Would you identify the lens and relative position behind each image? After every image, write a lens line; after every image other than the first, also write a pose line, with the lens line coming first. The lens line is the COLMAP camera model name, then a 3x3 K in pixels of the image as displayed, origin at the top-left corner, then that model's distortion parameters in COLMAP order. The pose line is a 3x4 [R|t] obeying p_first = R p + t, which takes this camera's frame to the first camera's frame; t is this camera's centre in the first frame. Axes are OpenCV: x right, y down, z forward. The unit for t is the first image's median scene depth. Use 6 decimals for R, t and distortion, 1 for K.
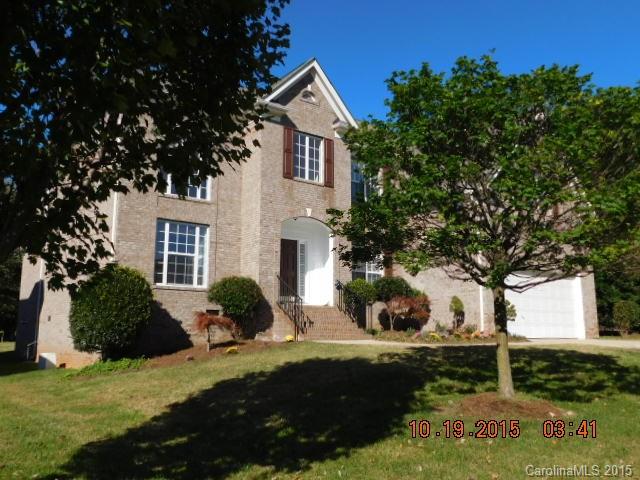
lens RADIAL K [[556.3, 0, 319.2], [0, 556.3, 240.5], [0, 0, 1]] dist [-0.009189, -0.004569]
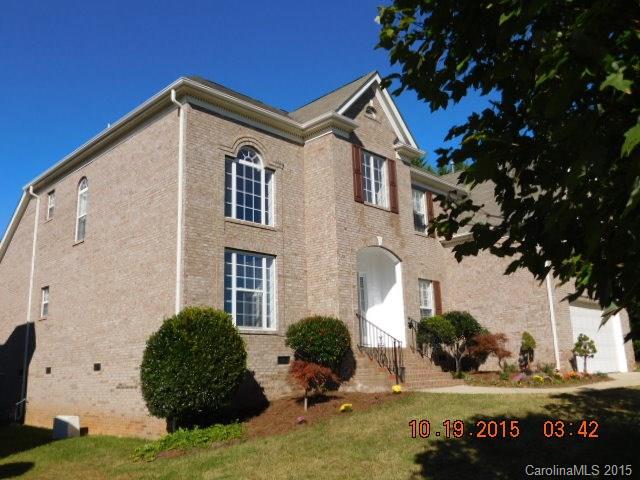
lens RADIAL K [[556.3, 0, 320.3], [0, 556.3, 239.2], [0, 0, 1]] dist [-0.009189, -0.004569]
pose [[0.990342, -0.000900, 0.138641, -0.242035], [0.009299, 0.998158, -0.059952, -0.001246], [-0.138332, 0.060662, 0.988526, 0.143731]]
